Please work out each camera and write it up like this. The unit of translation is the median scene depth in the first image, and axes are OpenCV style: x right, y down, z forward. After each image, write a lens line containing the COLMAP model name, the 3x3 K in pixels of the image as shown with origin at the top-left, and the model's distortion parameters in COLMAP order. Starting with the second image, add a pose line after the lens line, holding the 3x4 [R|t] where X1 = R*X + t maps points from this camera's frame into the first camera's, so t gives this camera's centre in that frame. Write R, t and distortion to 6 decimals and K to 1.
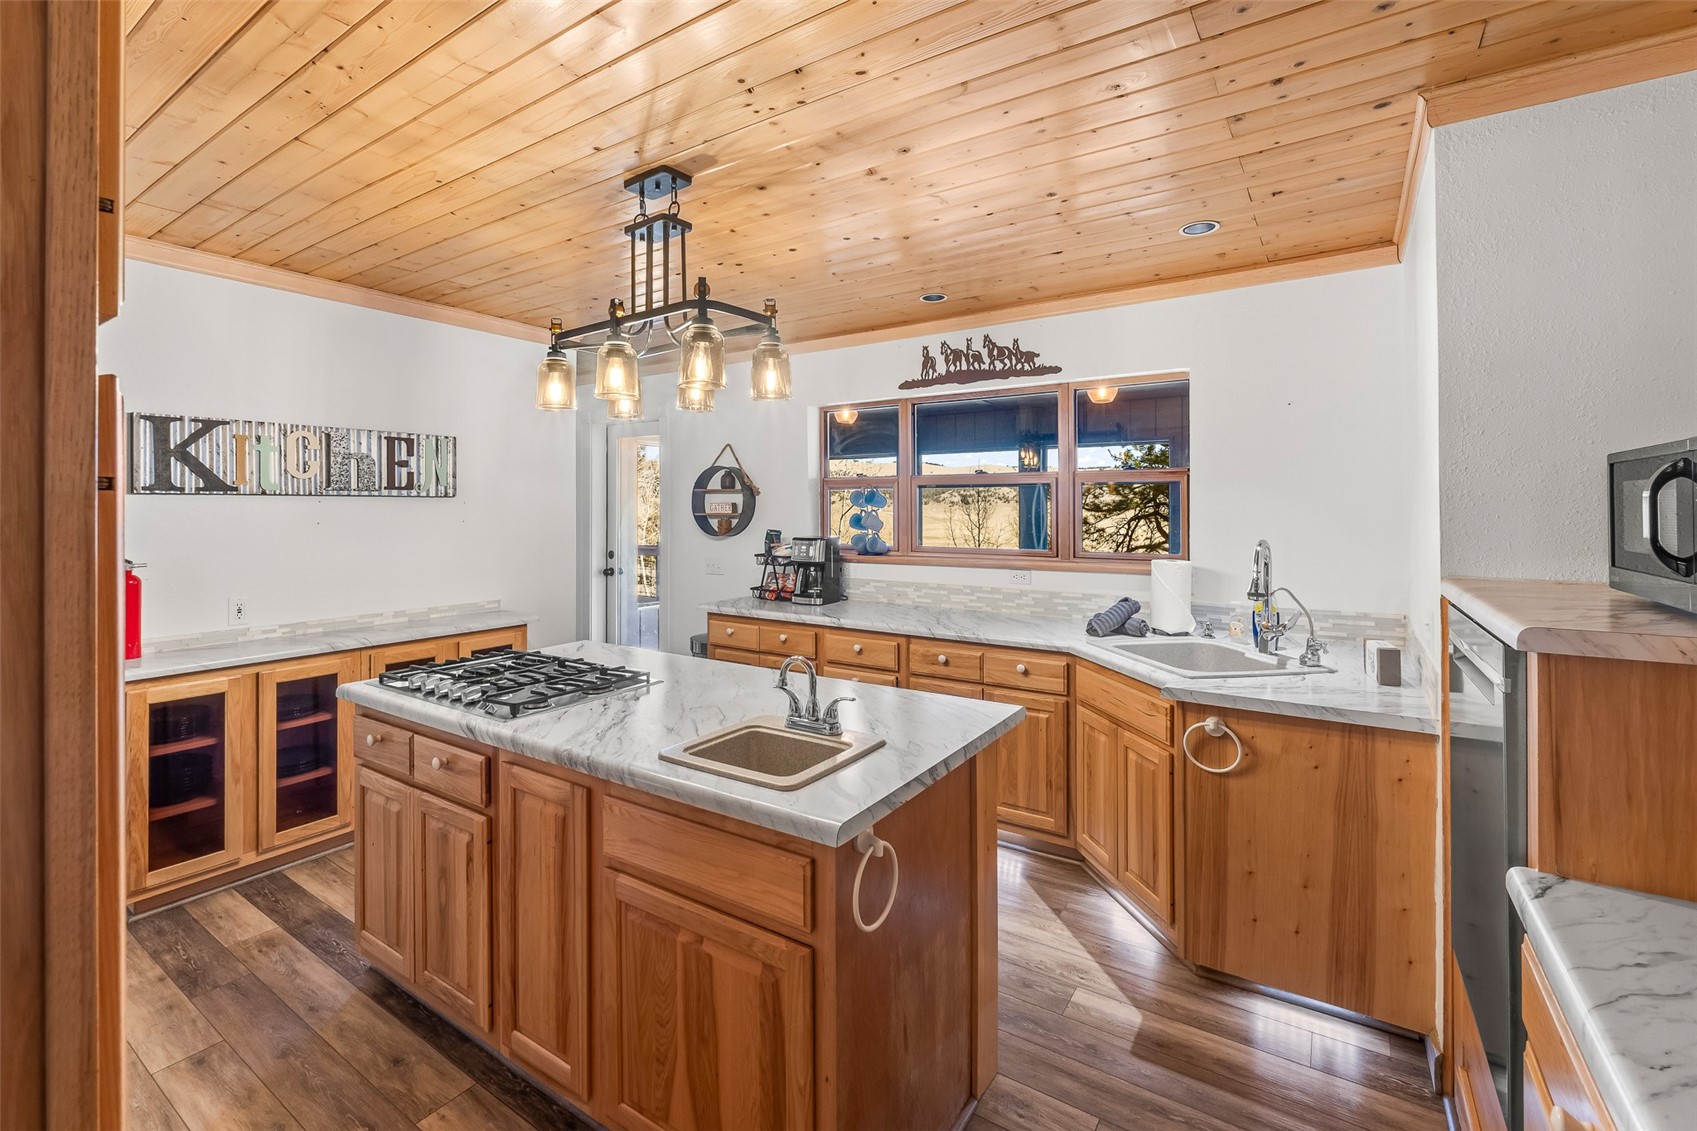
lens RADIAL K [[734.1, 0, 845.5], [0, 734.1, 508.0], [0, 0, 1]] dist [-0.003315, -0.000391]
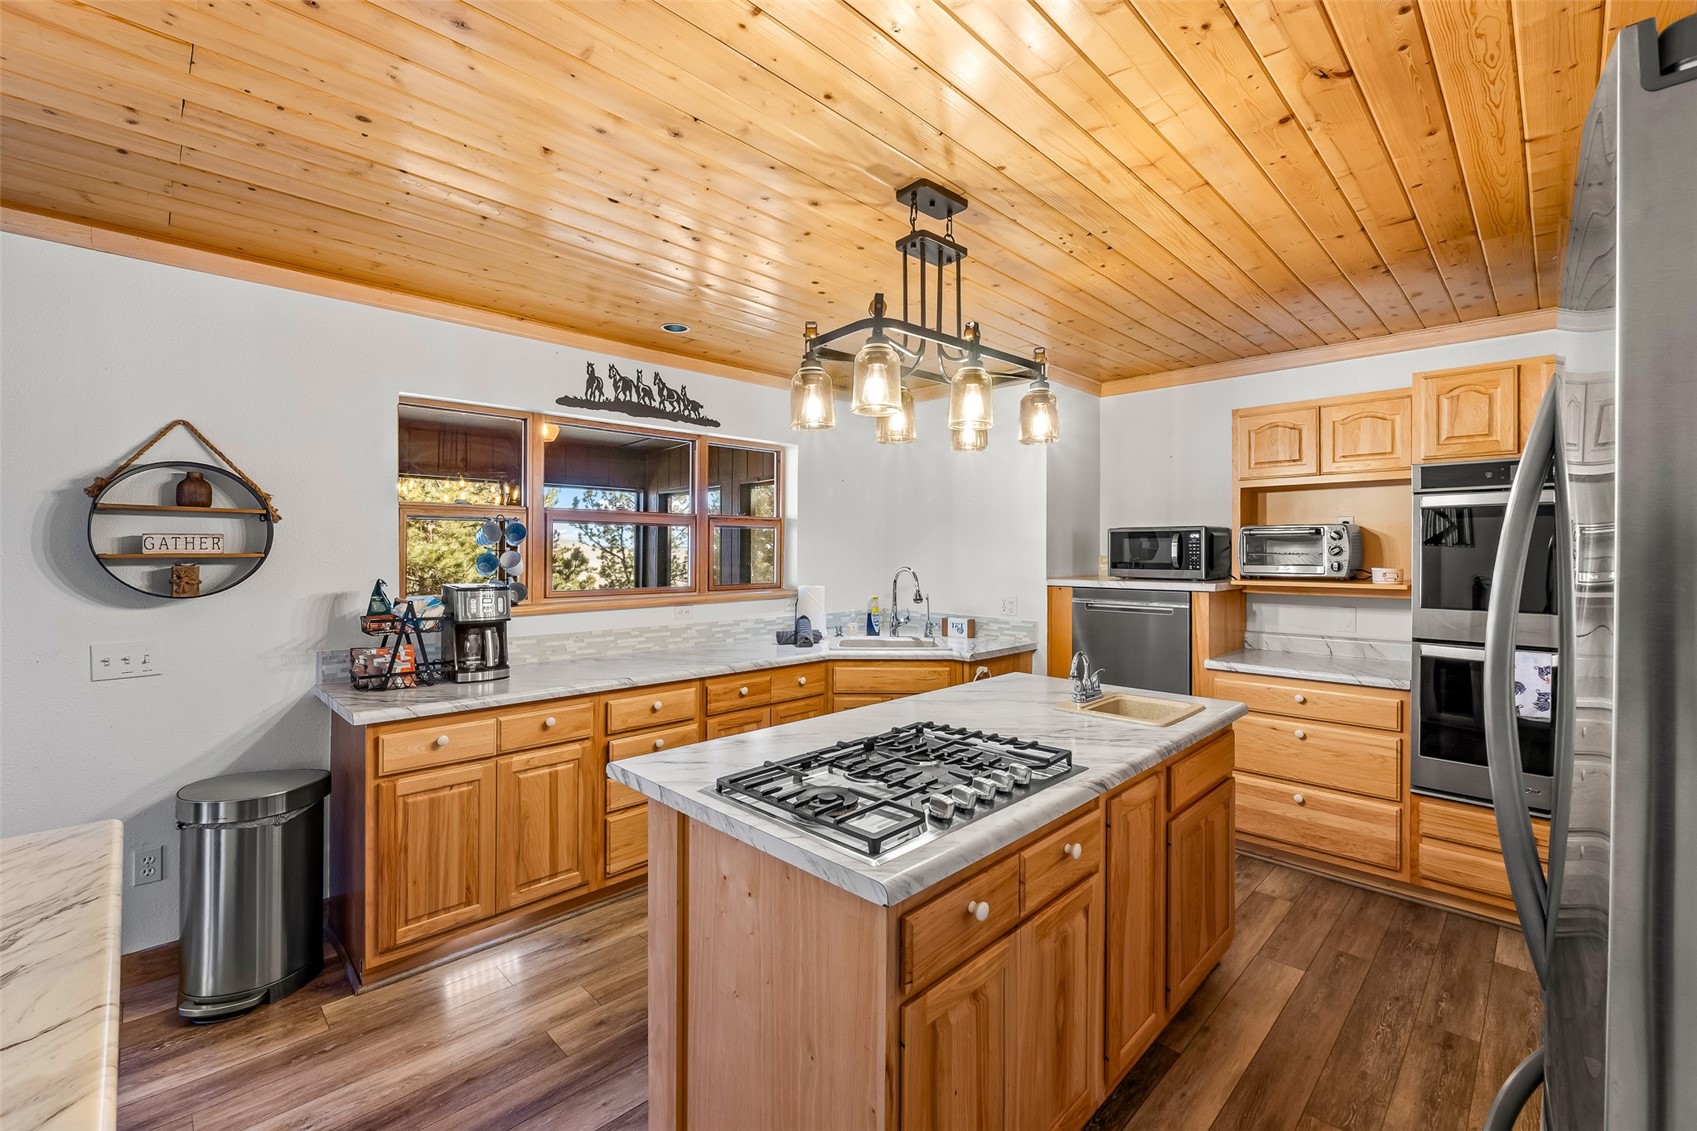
lens RADIAL K [[712.6, 0, 852.6], [0, 712.6, 552.0], [0, 0, 1]] dist [0.000623, -0.000042]
pose [[0.197343, 0.001369, 0.980334, -0.708028], [-0.000243, 0.999999, -0.001348, 0.008695], [-0.980335, 0.000028, 0.197343, 0.552688]]
